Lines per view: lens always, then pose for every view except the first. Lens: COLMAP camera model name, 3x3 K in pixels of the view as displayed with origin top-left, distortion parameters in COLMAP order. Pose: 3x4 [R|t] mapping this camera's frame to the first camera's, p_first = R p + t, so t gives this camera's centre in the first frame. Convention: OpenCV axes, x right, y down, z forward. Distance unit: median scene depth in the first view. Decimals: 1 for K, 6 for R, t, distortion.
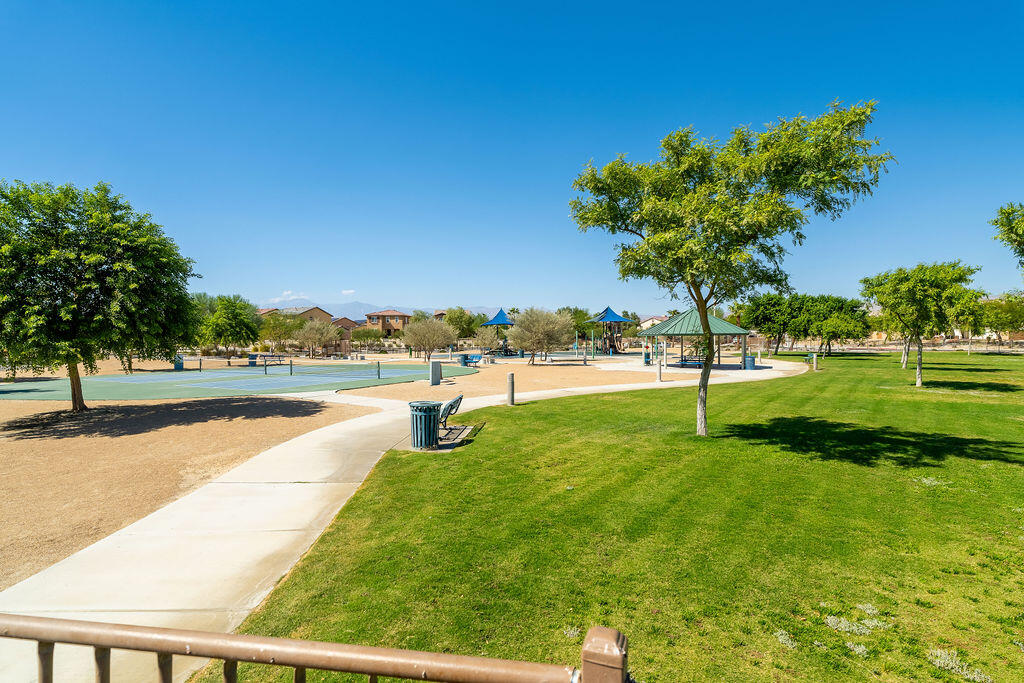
lens RADIAL K [[518.7, 0, 512.0], [0, 518.7, 341.5], [0, 0, 1]] dist [0.000229, -0.000598]
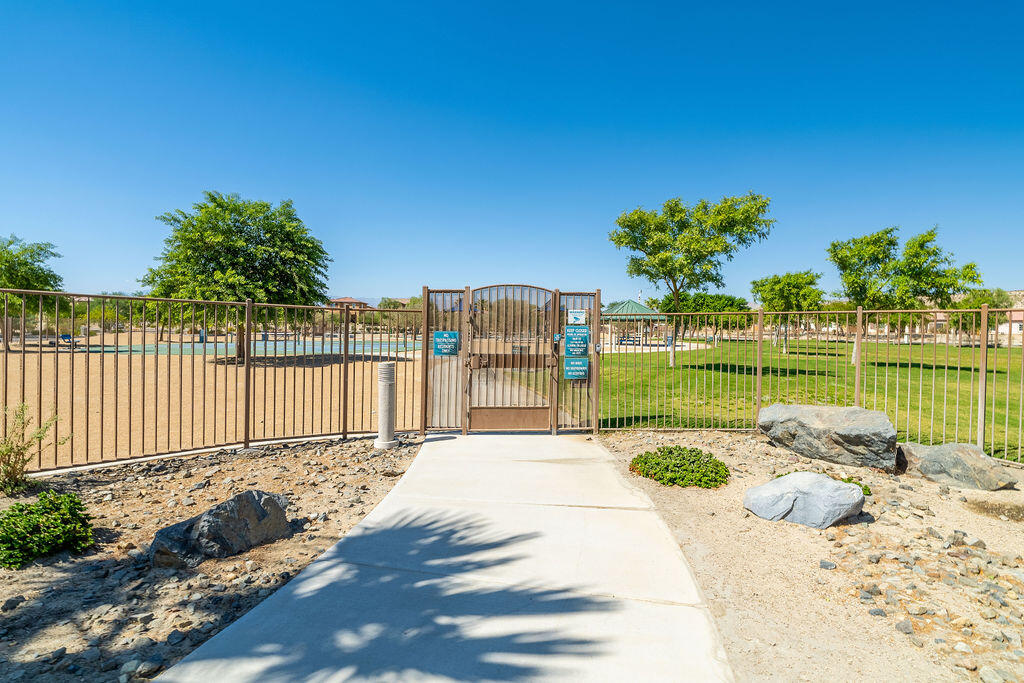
lens RADIAL K [[474.6, 0, 503.7], [0, 474.6, 340.8], [0, 0, 1]] dist [-0.024567, 0.000147]
pose [[0.992054, 0.013337, 0.125100, -0.233663], [-0.015955, 0.999674, 0.019946, 0.040679], [-0.124793, -0.021783, 0.991944, -0.299205]]
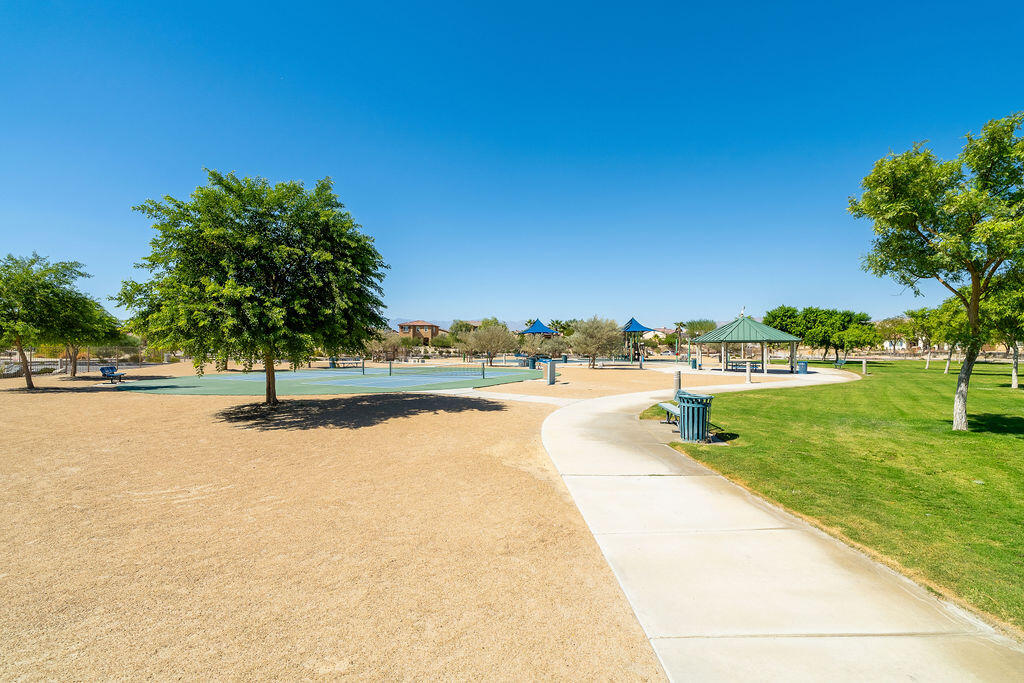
lens RADIAL K [[460.7, 0, 511.2], [0, 460.7, 343.8], [0, 0, 1]] dist [-0.002700, 0.000118]
pose [[0.999954, 0.007560, 0.005900, -0.293631], [-0.007469, 0.999856, -0.015268, 0.019408], [-0.006015, 0.015223, 0.999866, 0.065422]]
